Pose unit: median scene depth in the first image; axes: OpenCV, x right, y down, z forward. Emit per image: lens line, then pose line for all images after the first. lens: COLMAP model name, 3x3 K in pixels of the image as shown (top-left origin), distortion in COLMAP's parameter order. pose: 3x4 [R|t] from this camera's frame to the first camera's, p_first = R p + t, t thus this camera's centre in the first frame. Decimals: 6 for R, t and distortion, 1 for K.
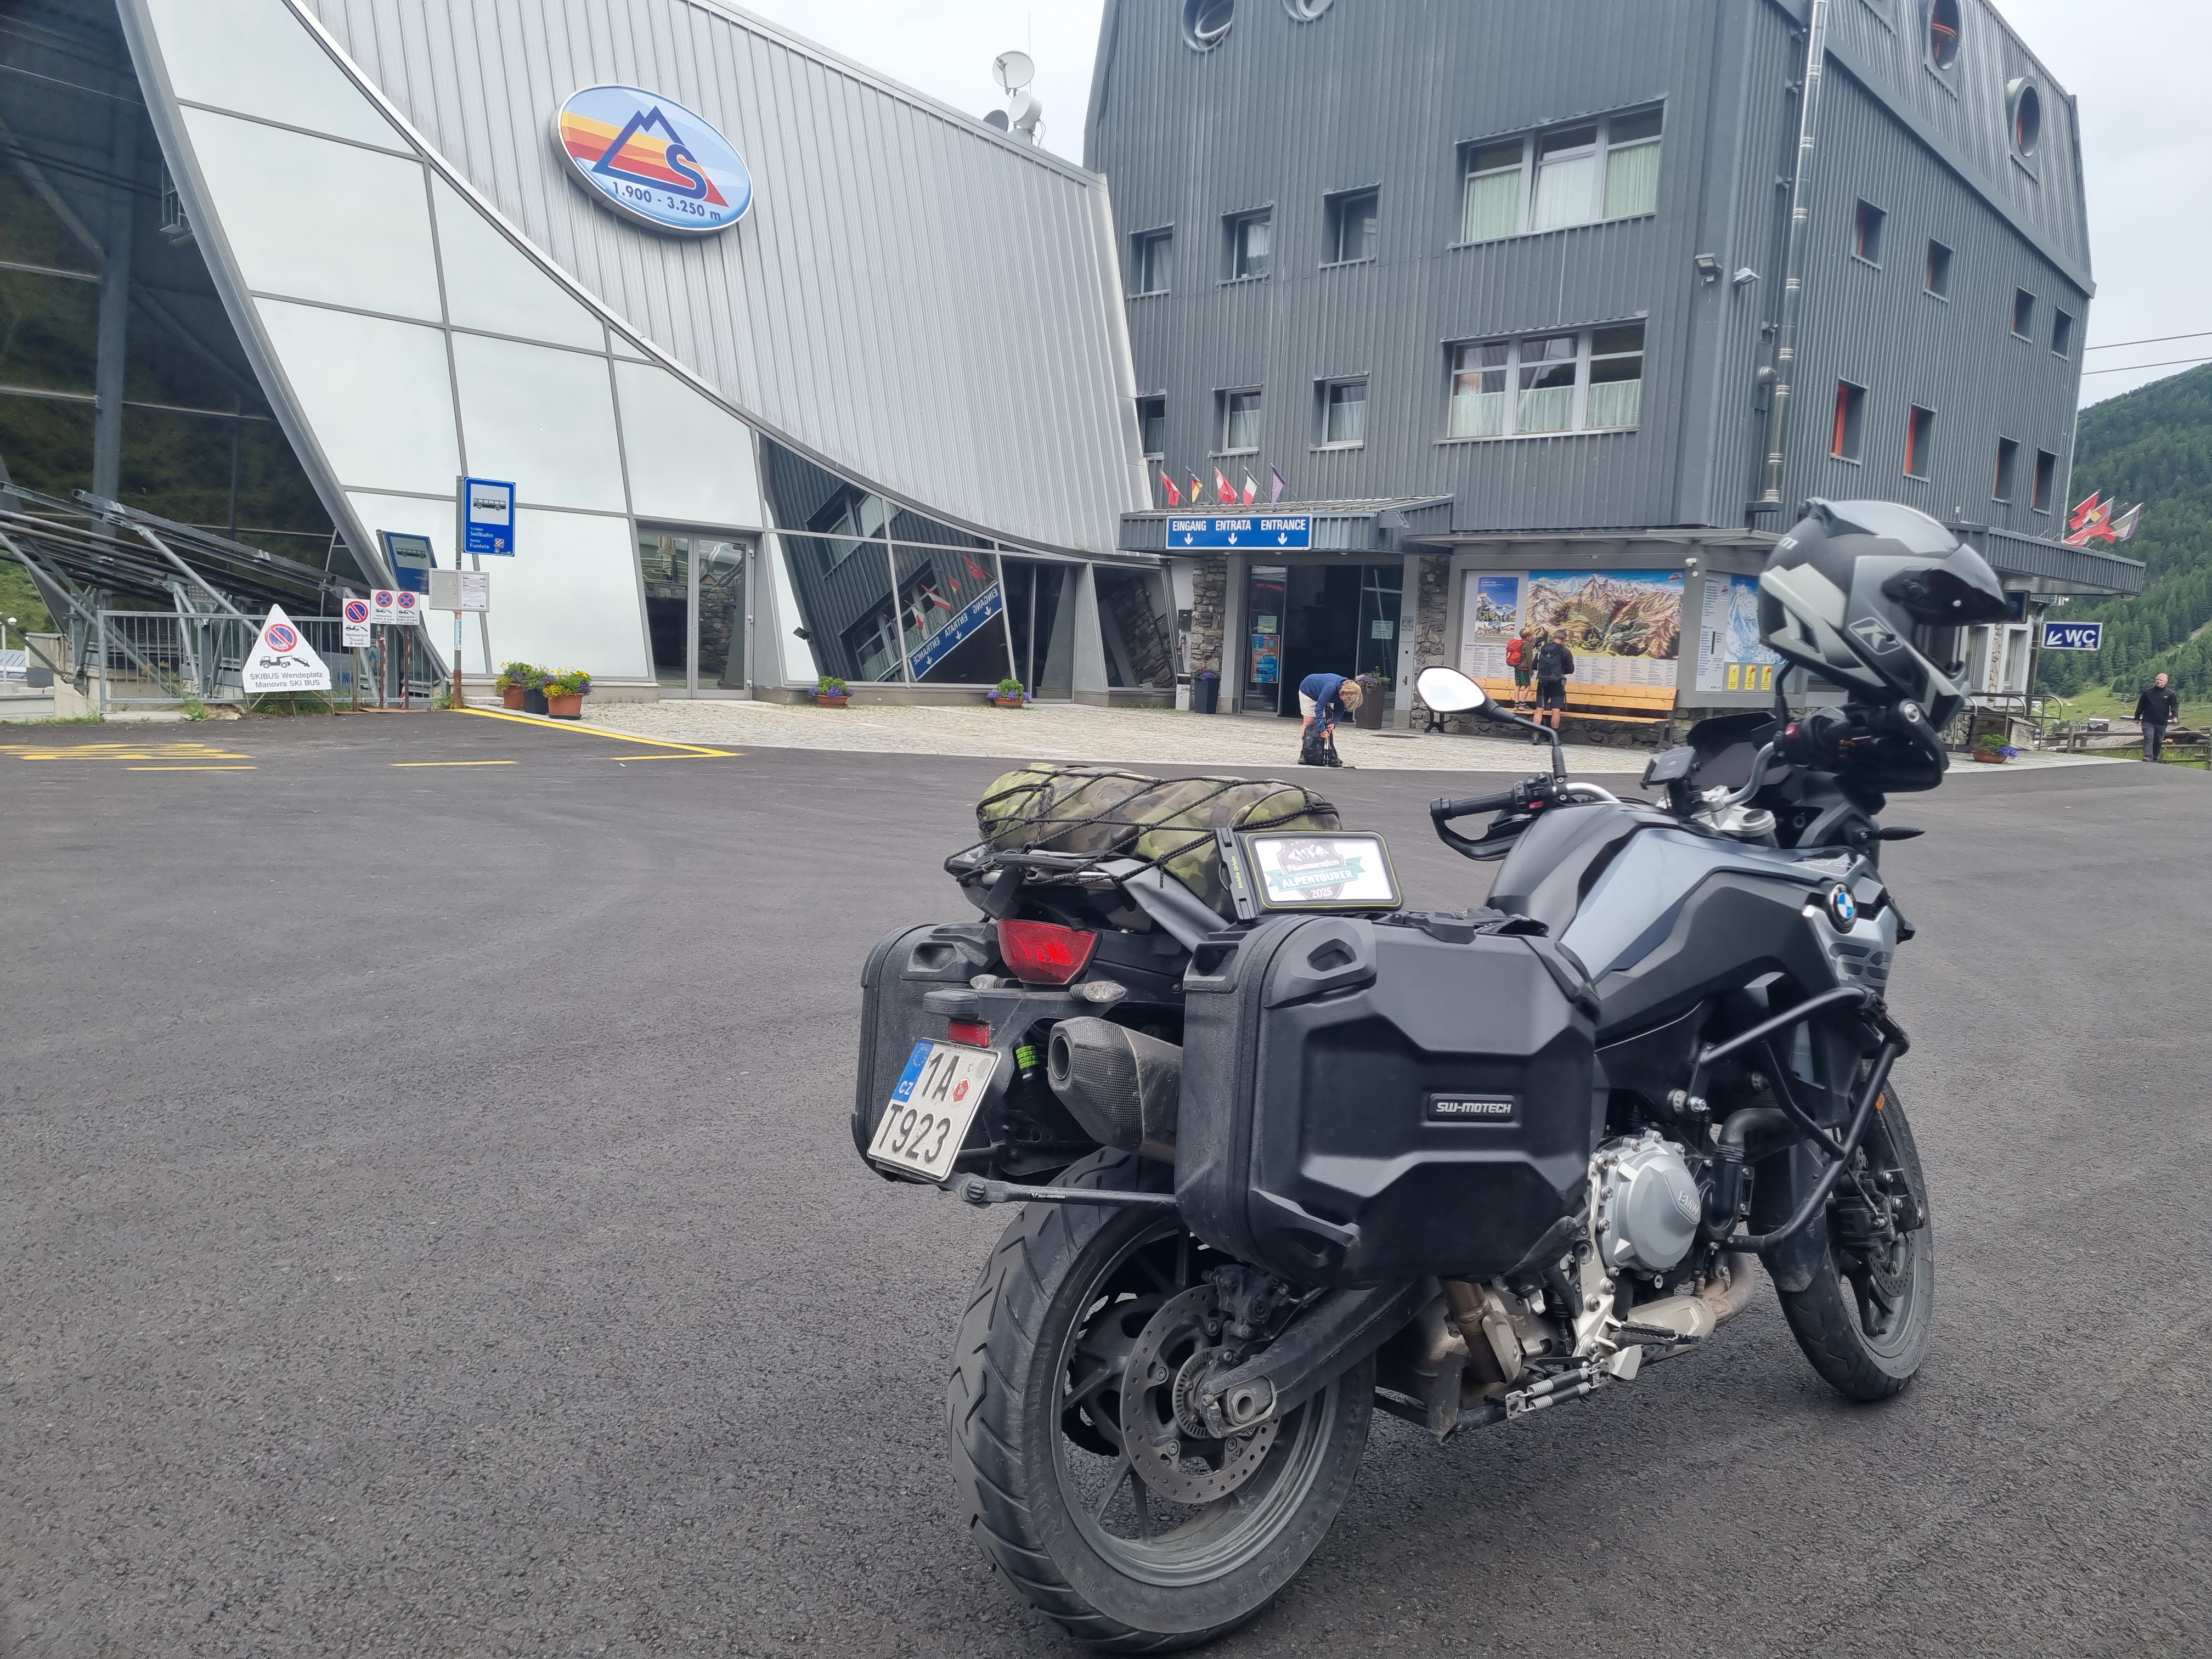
lens RADIAL K [[1639.5, 0, 1162.2], [0, 1639.5, 846.0], [0, 0, 1]] dist [0.046592, -0.020819]
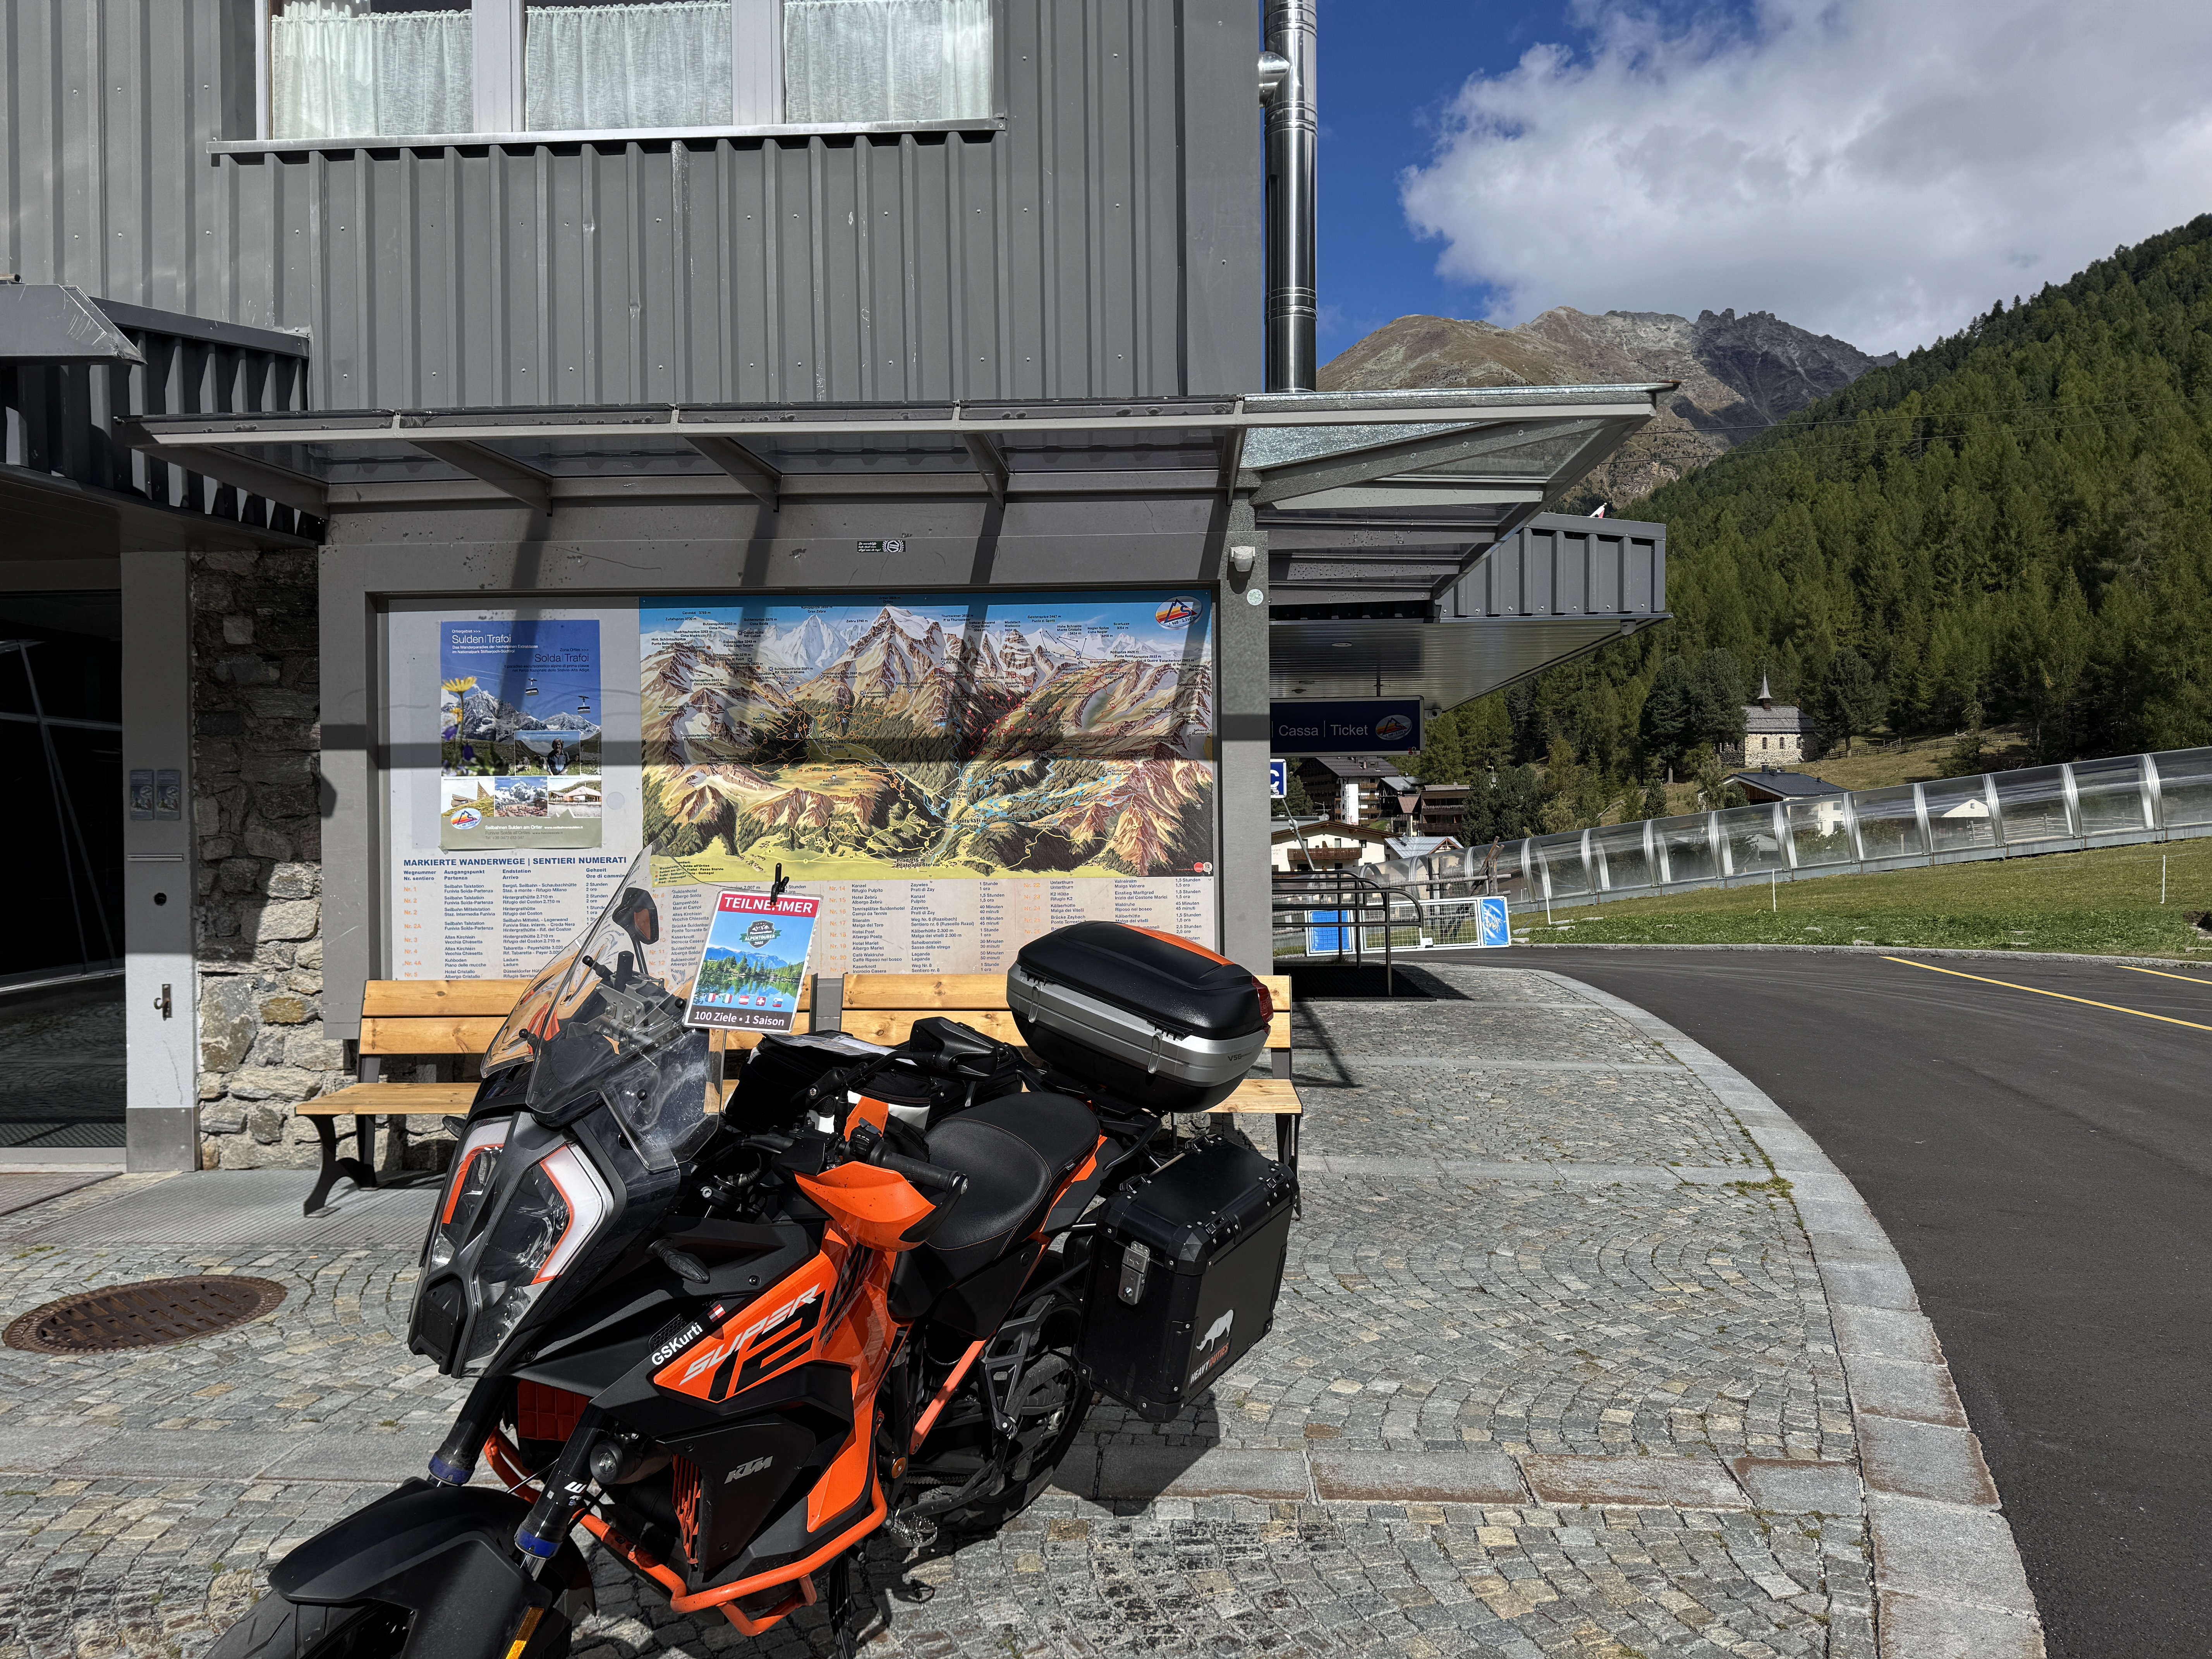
lens RADIAL K [[1507.5, 0, 1123.7], [0, 1507.5, 849.1], [0, 0, 1]] dist [-0.003791, -0.002721]
pose [[0.730853, -0.058516, 0.680021, 0.100924], [0.127429, 0.990498, -0.051721, -0.097274], [-0.670534, 0.124455, 0.731366, 0.742408]]
